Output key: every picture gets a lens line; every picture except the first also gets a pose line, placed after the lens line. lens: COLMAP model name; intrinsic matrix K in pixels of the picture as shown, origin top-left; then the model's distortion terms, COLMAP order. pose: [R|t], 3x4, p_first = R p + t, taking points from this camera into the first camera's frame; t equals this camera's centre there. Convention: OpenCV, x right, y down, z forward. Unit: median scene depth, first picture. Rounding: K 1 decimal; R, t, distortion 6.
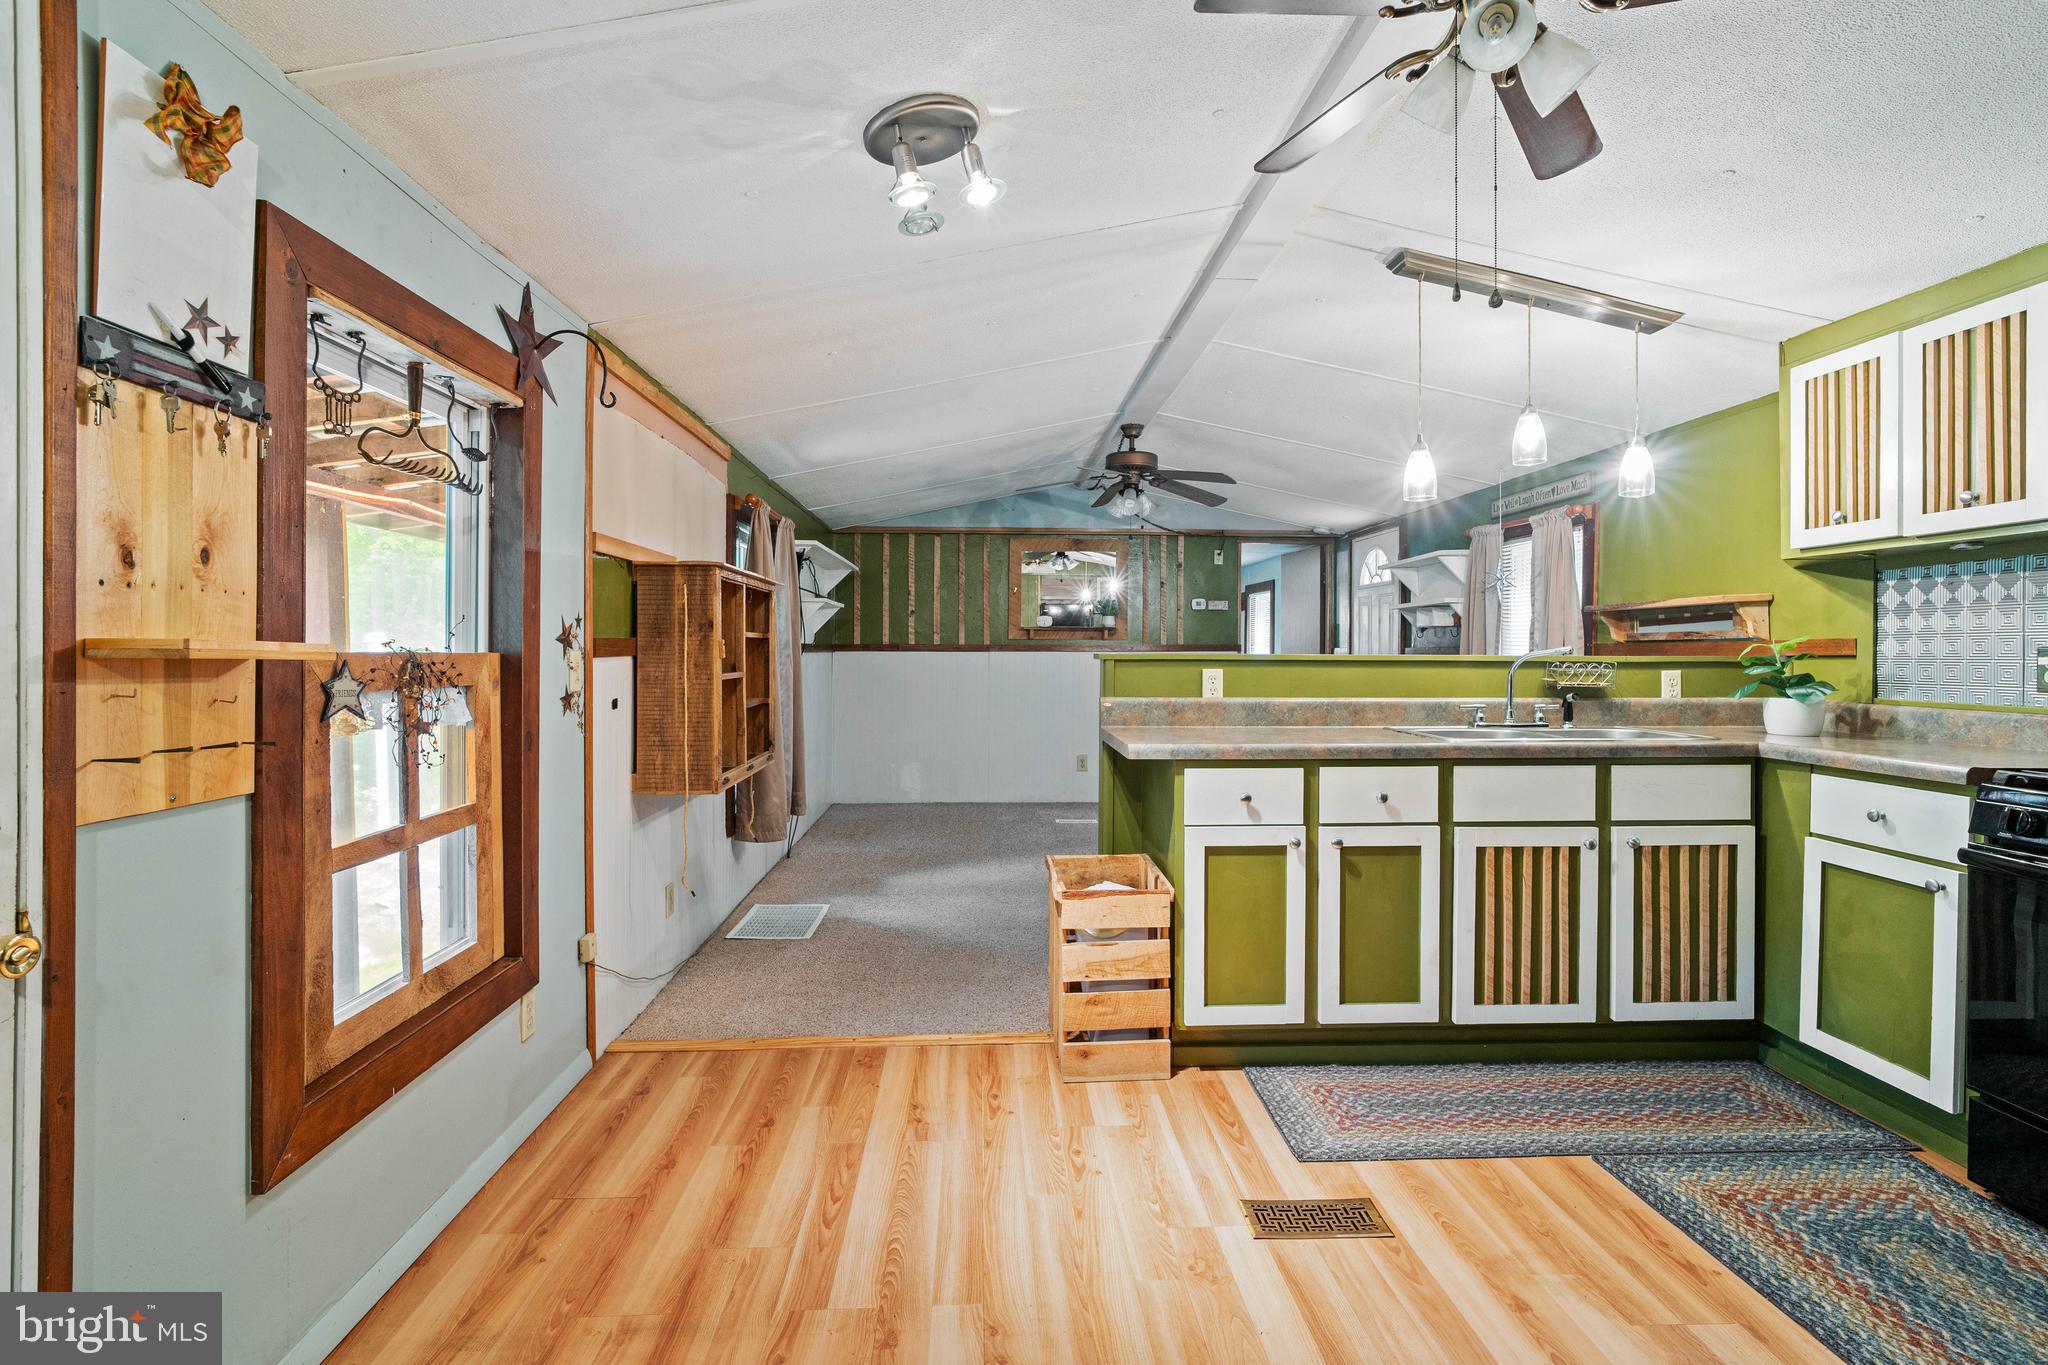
lens RADIAL K [[956.7, 0, 1024.0], [0, 956.7, 682.5], [0, 0, 1]] dist [-0.000655, -0.000254]
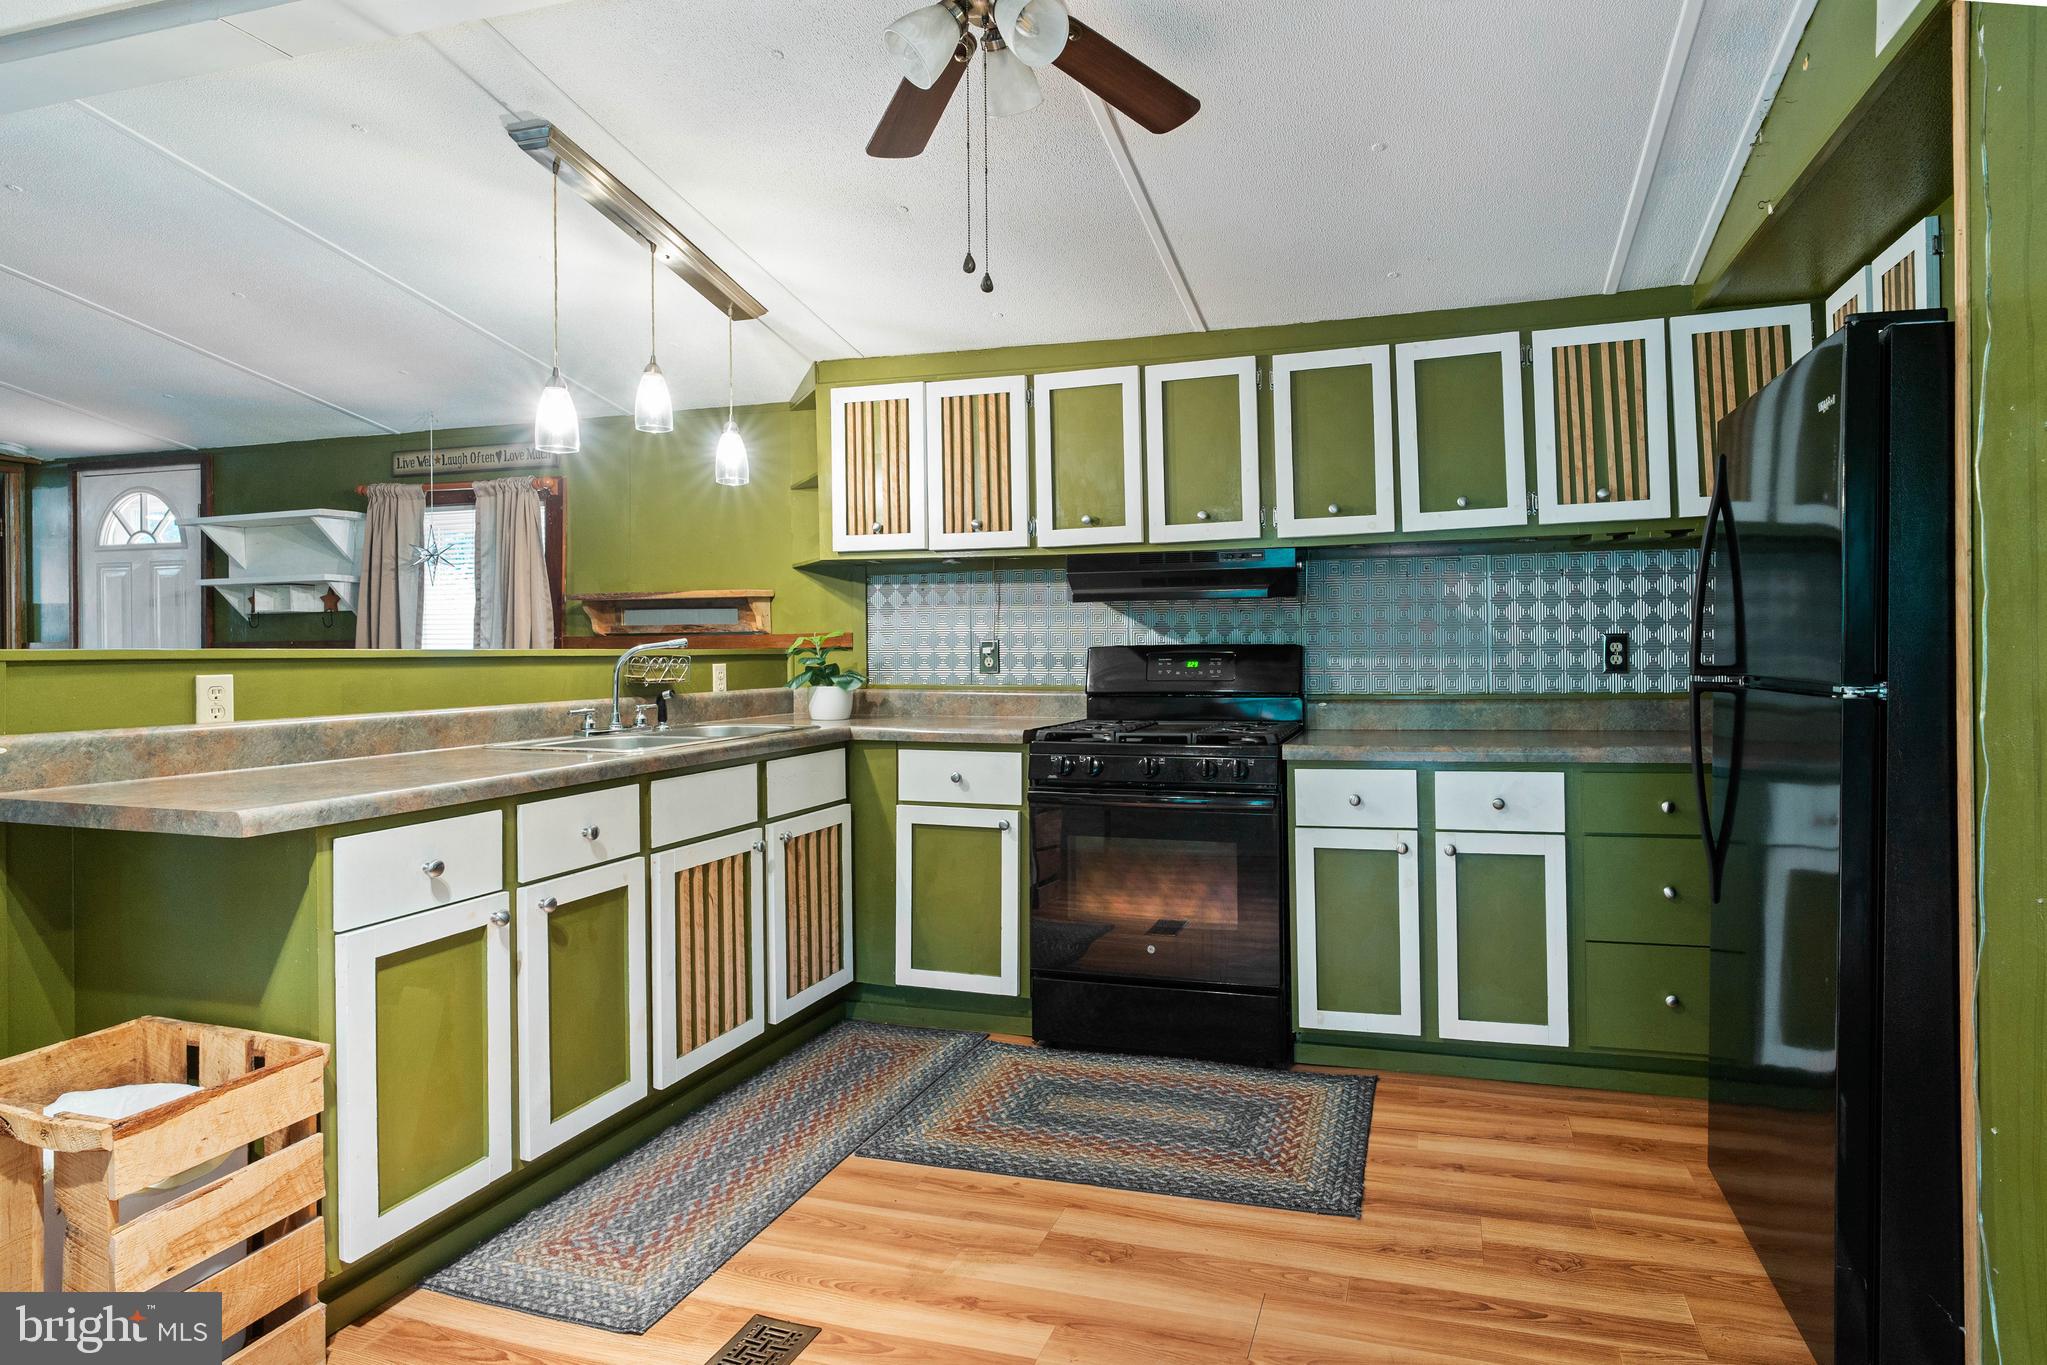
lens RADIAL K [[1088.9, 0, 1128.1], [0, 1088.9, 665.3], [0, 0, 1]] dist [-0.021154, -0.000096]
pose [[0.305586, -0.018659, 0.951982, -0.315499], [0.034383, 0.999372, 0.008551, -0.007293], [-0.951543, 0.030119, 0.306036, 0.313307]]
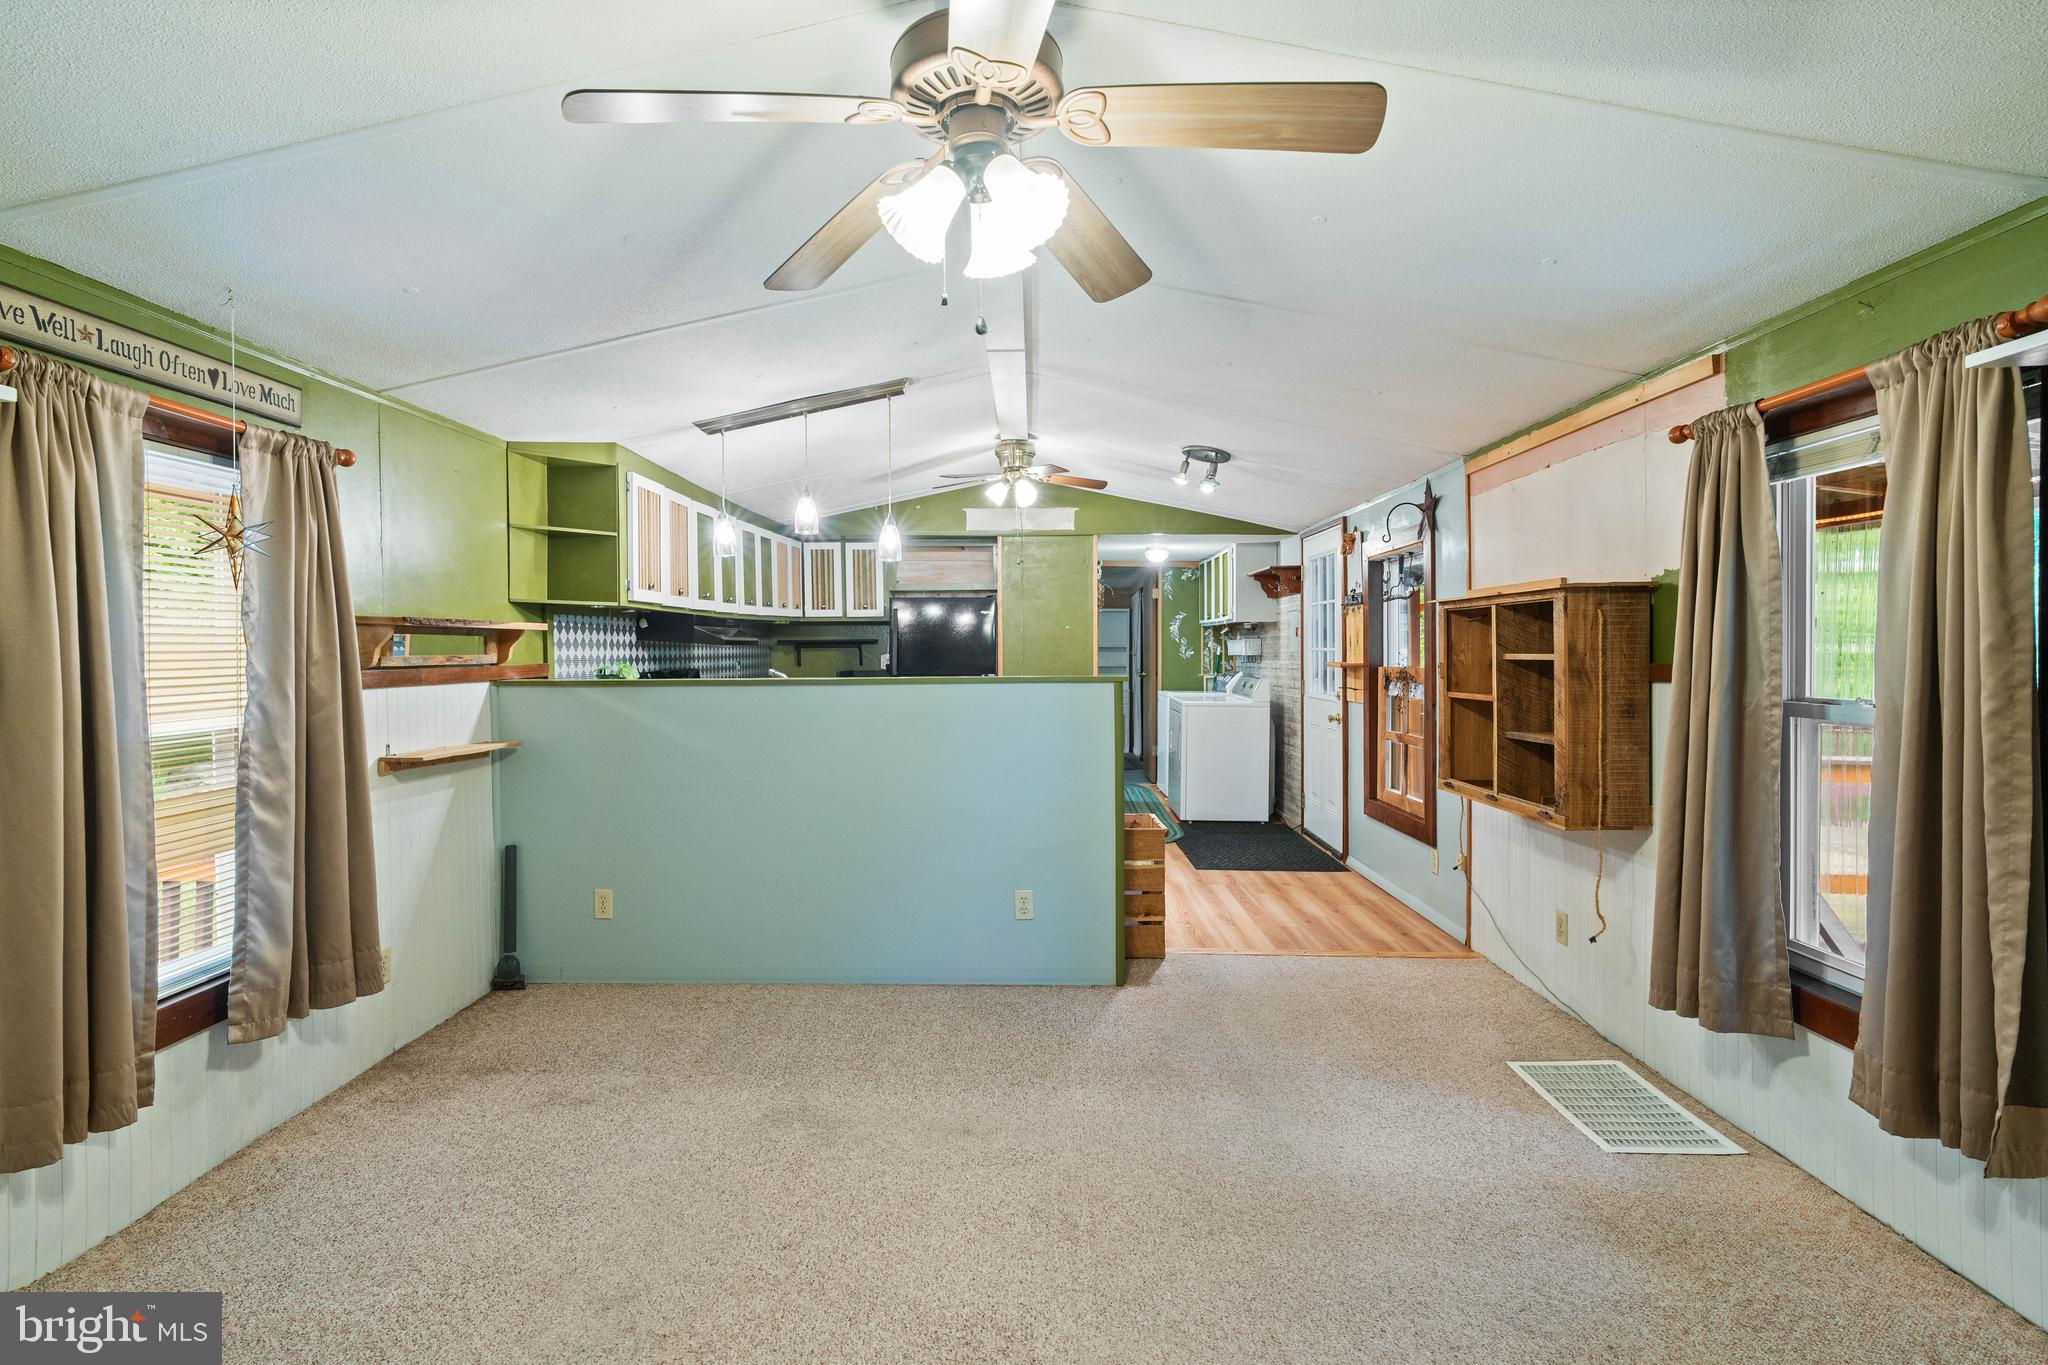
lens RADIAL K [[956.1, 0, 1004.1], [0, 956.1, 654.2], [0, 0, 1]] dist [-0.003522, 0.000031]
pose [[-0.996876, 0.001904, 0.078964, 0.154326], [0.004772, 0.999335, 0.036143, -0.113805], [-0.078843, 0.036407, -0.996222, 2.526864]]
